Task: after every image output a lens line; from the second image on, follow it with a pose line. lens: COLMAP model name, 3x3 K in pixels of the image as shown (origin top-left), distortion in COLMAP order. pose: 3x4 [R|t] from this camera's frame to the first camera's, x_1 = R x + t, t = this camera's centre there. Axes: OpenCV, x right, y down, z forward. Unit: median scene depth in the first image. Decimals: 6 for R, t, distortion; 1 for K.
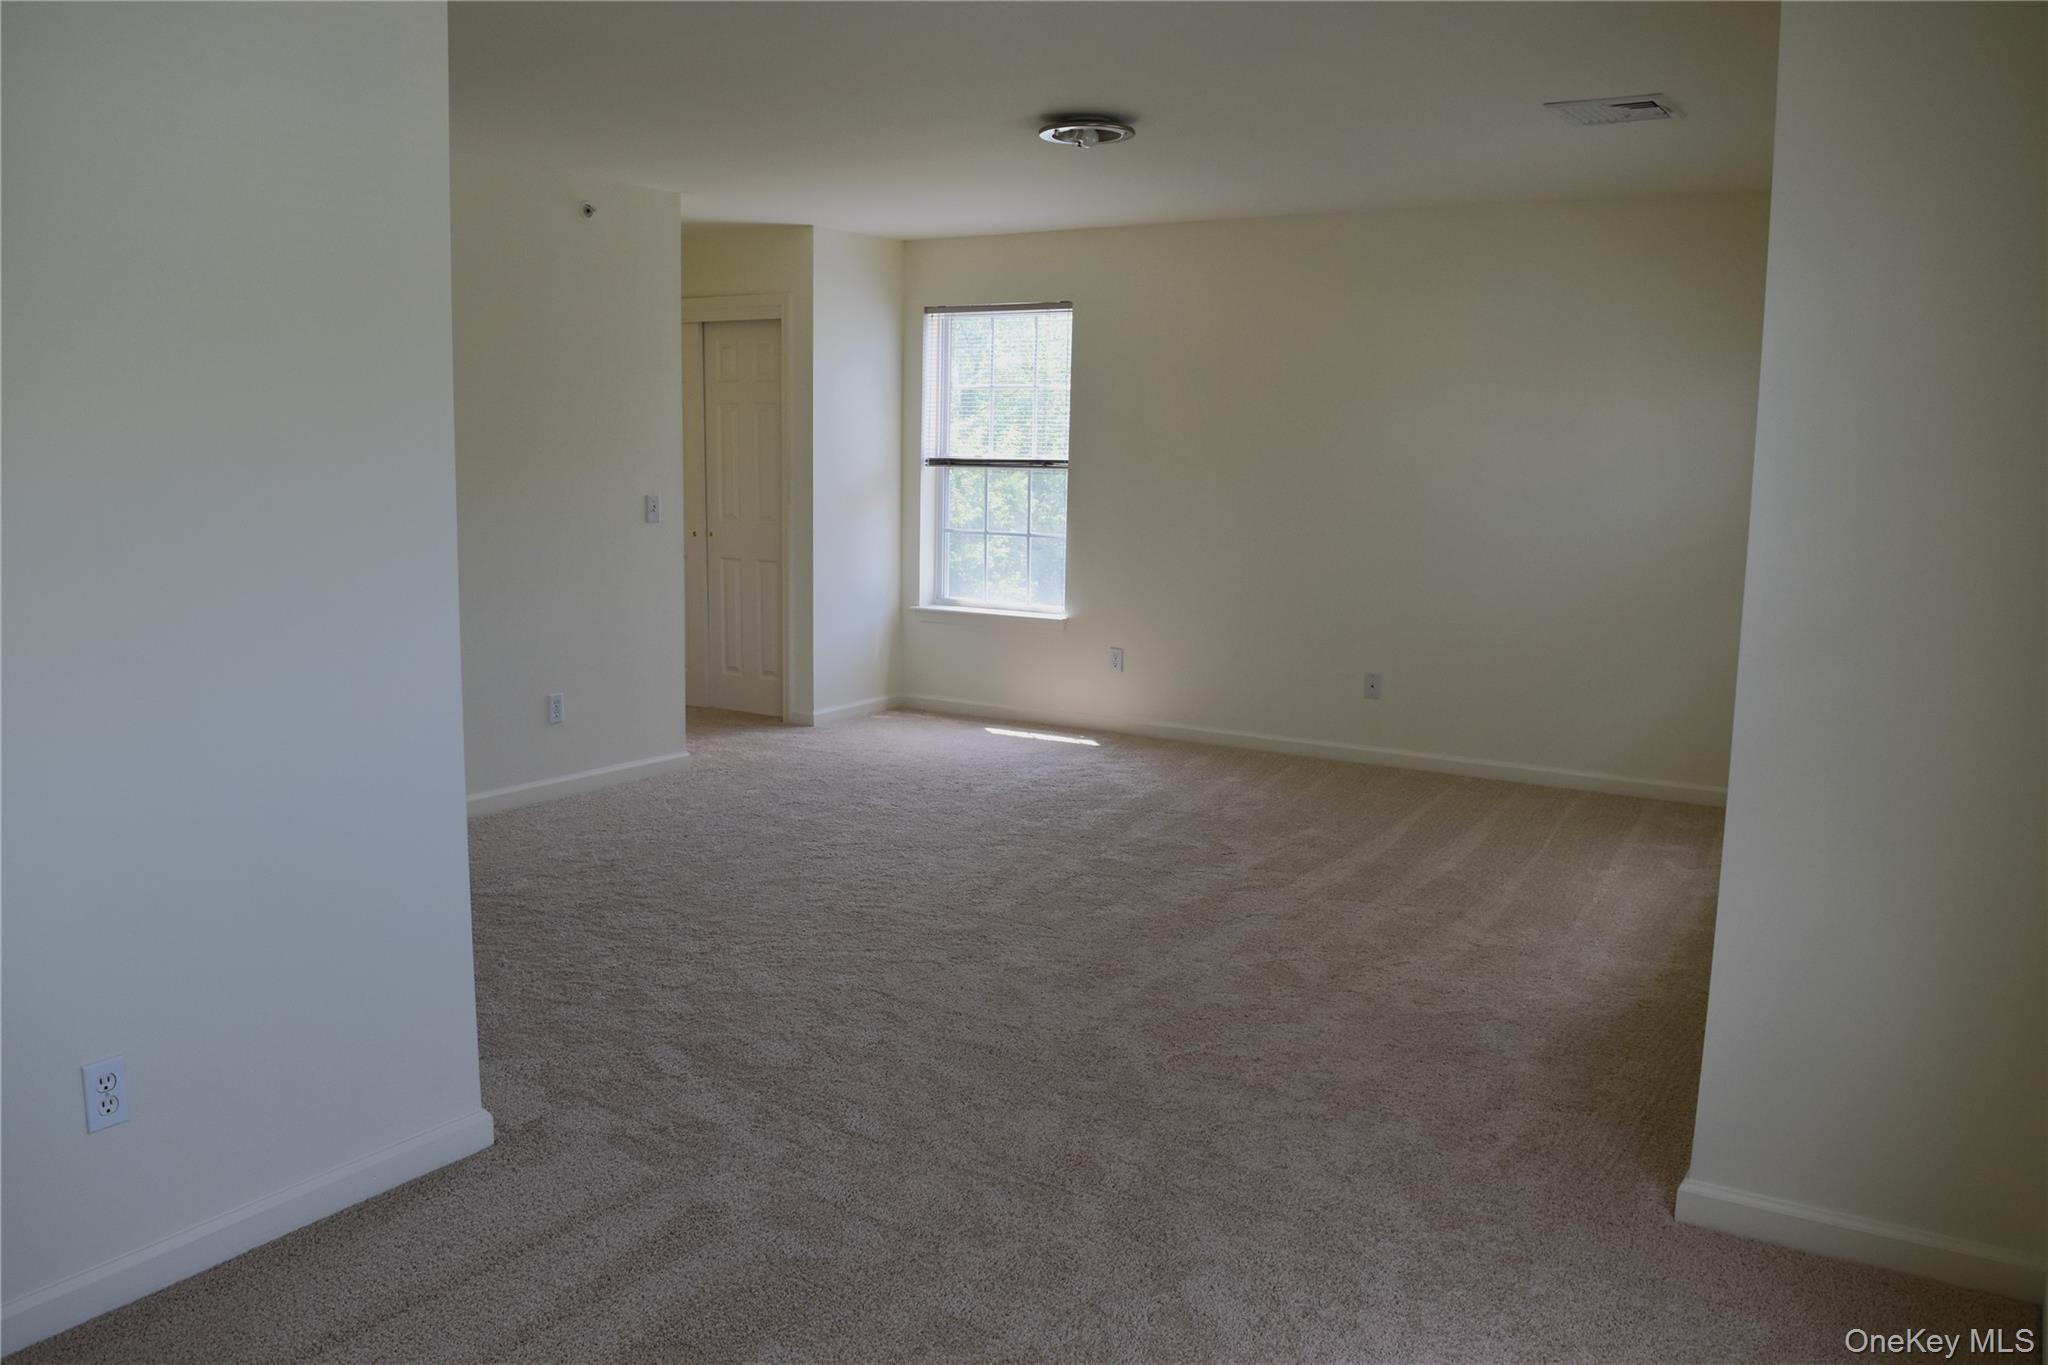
lens RADIAL K [[1612.1, 0, 1024.0], [0, 1612.1, 682.5], [0, 0, 1]] dist [-0.105531, 0.037146]
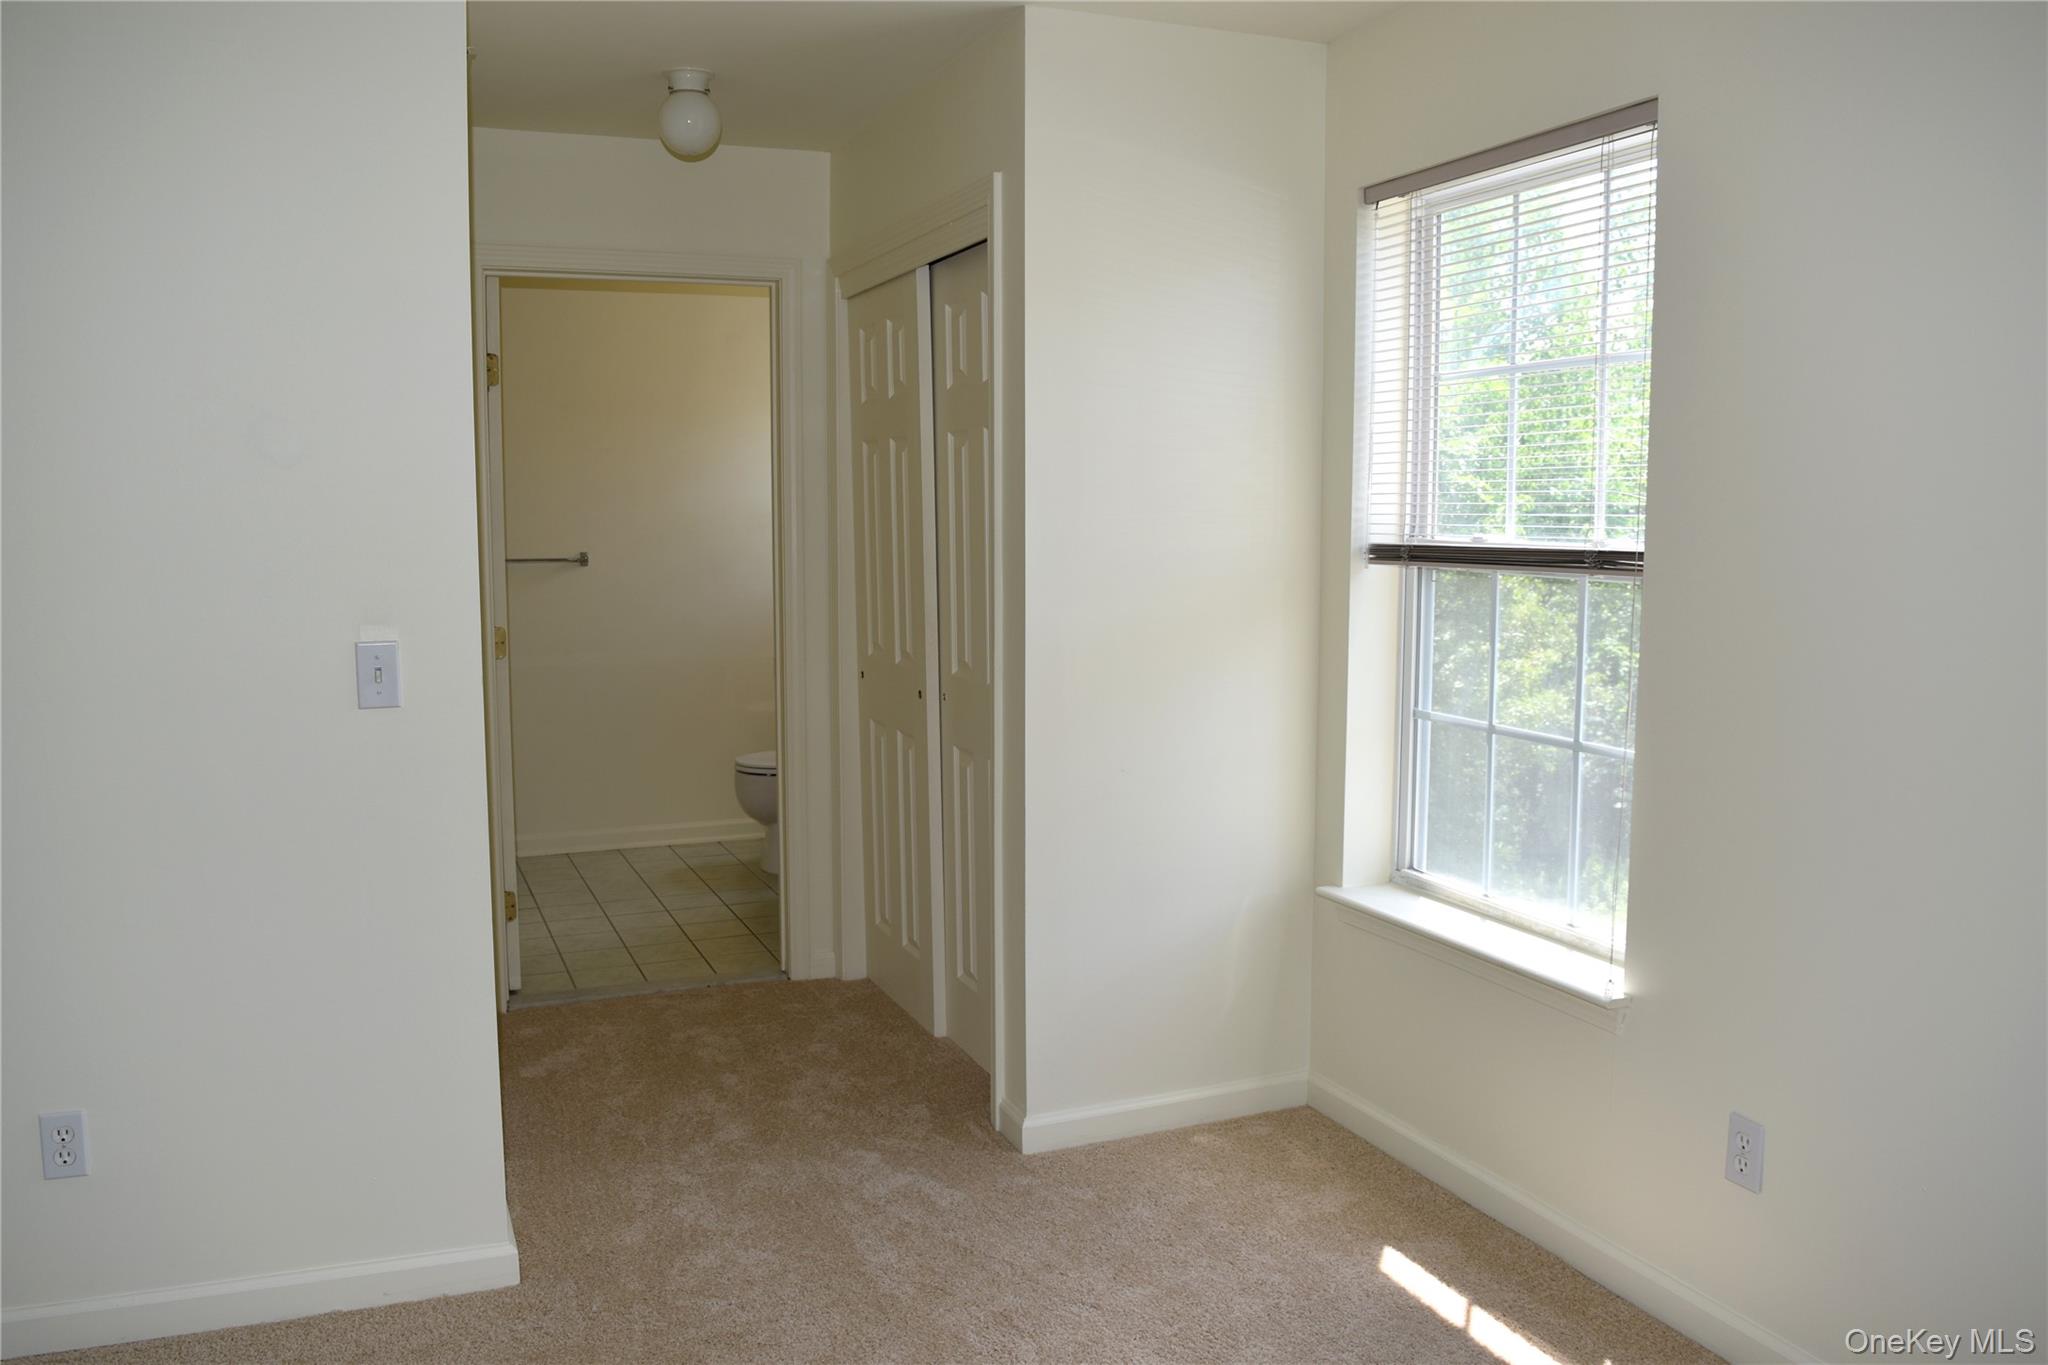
lens RADIAL K [[1612.1, 0, 1024.0], [0, 1612.1, 682.5], [0, 0, 1]] dist [-0.105531, 0.037146]
pose [[0.799169, 0.047169, -0.599252, 0.122514], [-0.072793, 0.997174, -0.018587, -0.090115], [0.596682, 0.058476, 0.800344, 0.618680]]
